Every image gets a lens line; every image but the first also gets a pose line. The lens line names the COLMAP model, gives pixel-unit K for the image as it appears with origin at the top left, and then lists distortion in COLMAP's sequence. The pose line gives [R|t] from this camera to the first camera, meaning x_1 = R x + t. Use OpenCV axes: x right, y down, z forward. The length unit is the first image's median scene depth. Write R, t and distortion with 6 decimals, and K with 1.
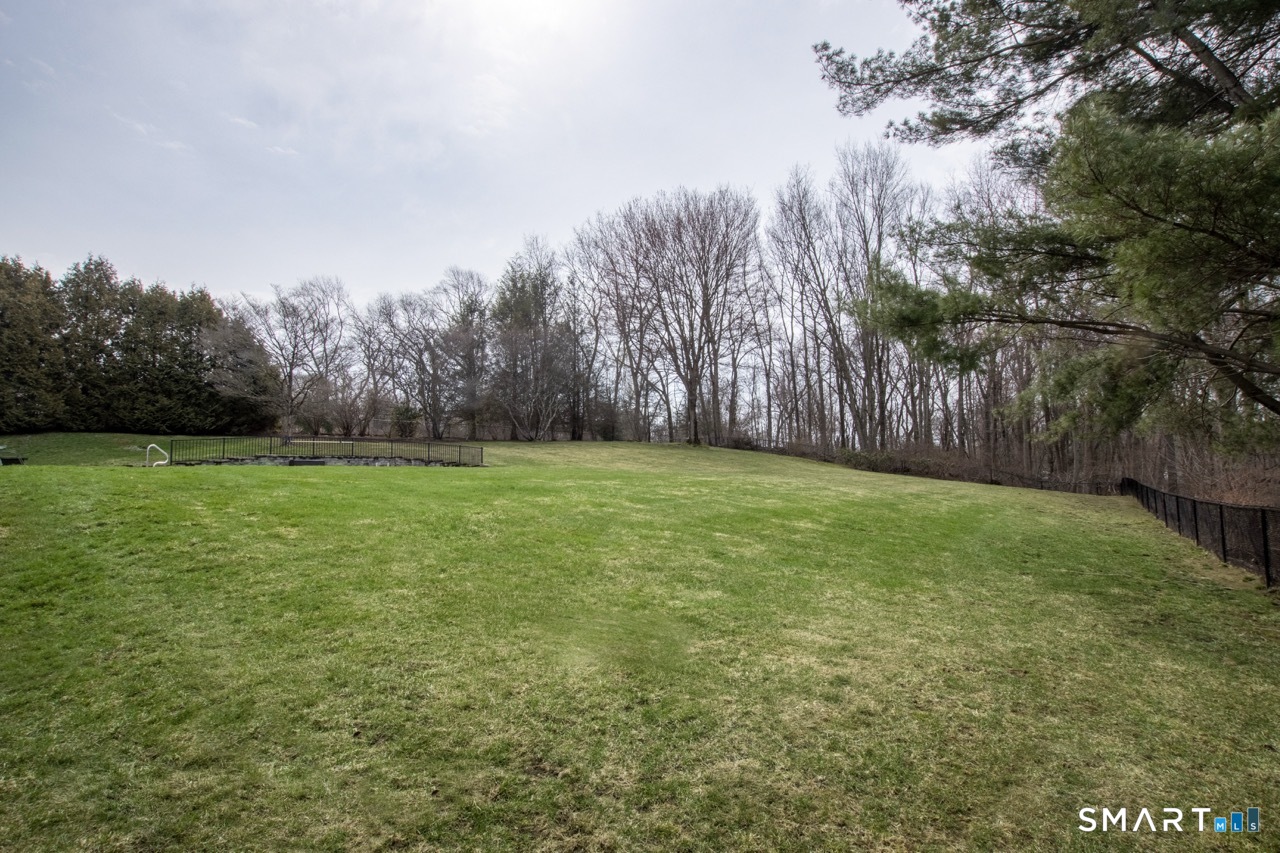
lens RADIAL K [[619.1, 0, 632.2], [0, 619.1, 423.2], [0, 0, 1]] dist [-0.000310, 0.000971]
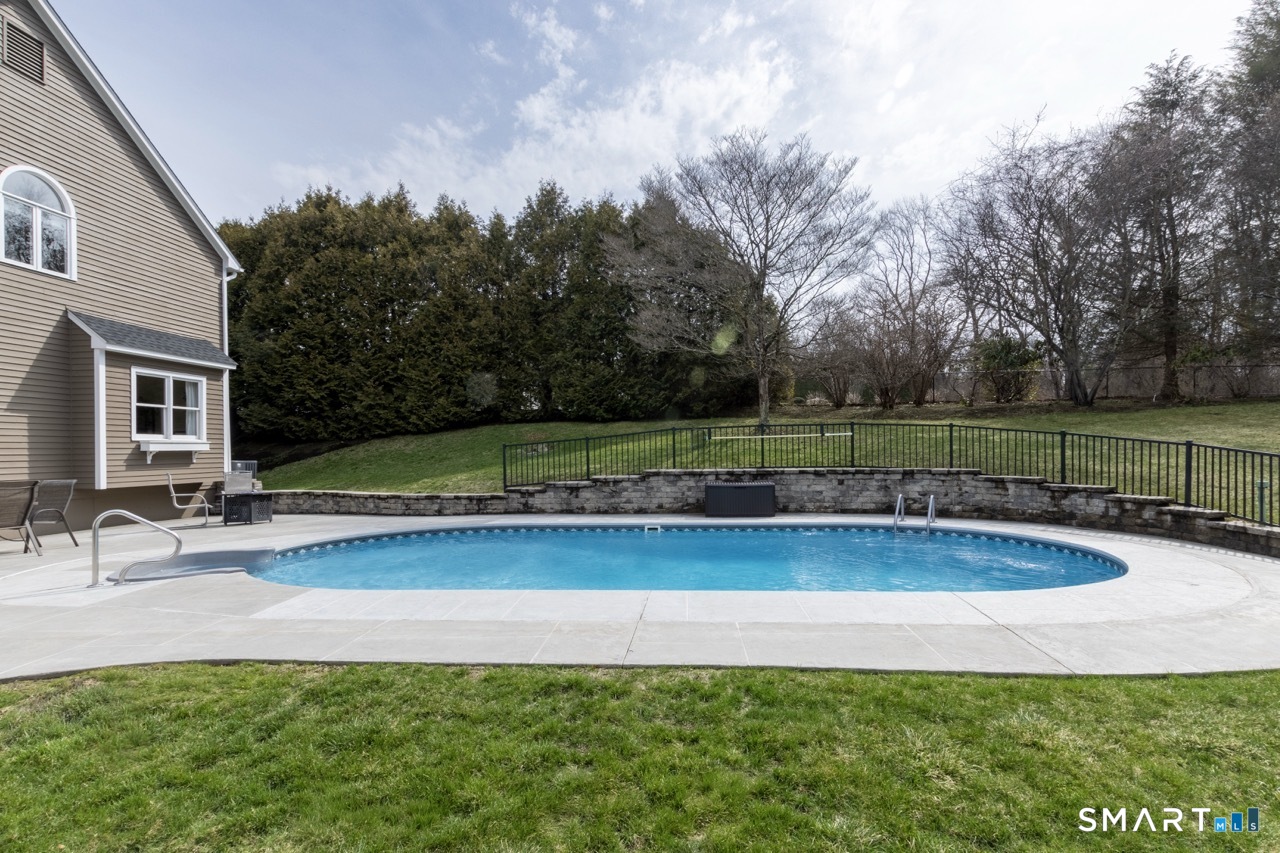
lens RADIAL K [[619.1, 0, 653.8], [0, 619.1, 452.0], [0, 0, 1]] dist [-0.000310, 0.000971]
pose [[0.626717, 0.020946, -0.778965, -0.197230], [0.071706, 0.993847, 0.084415, -0.001497], [0.775941, -0.108761, 0.621359, 0.591892]]
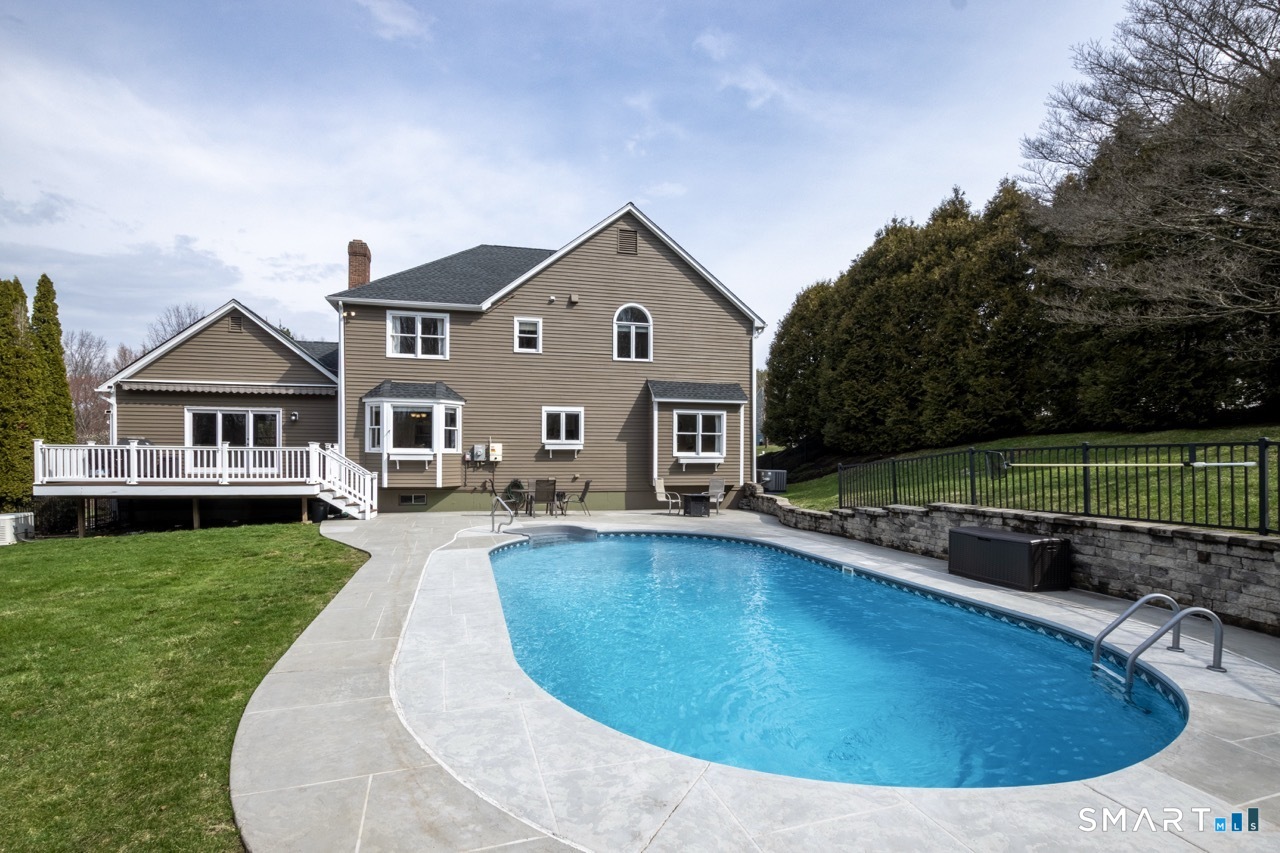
lens RADIAL K [[619.1, 0, 622.8], [0, 619.1, 447.6], [0, 0, 1]] dist [-0.000310, 0.000971]
pose [[-0.530271, 0.012053, -0.847743, -0.158048], [0.091312, 0.994895, -0.042972, 0.013679], [0.842897, -0.100196, -0.528664, 0.860349]]
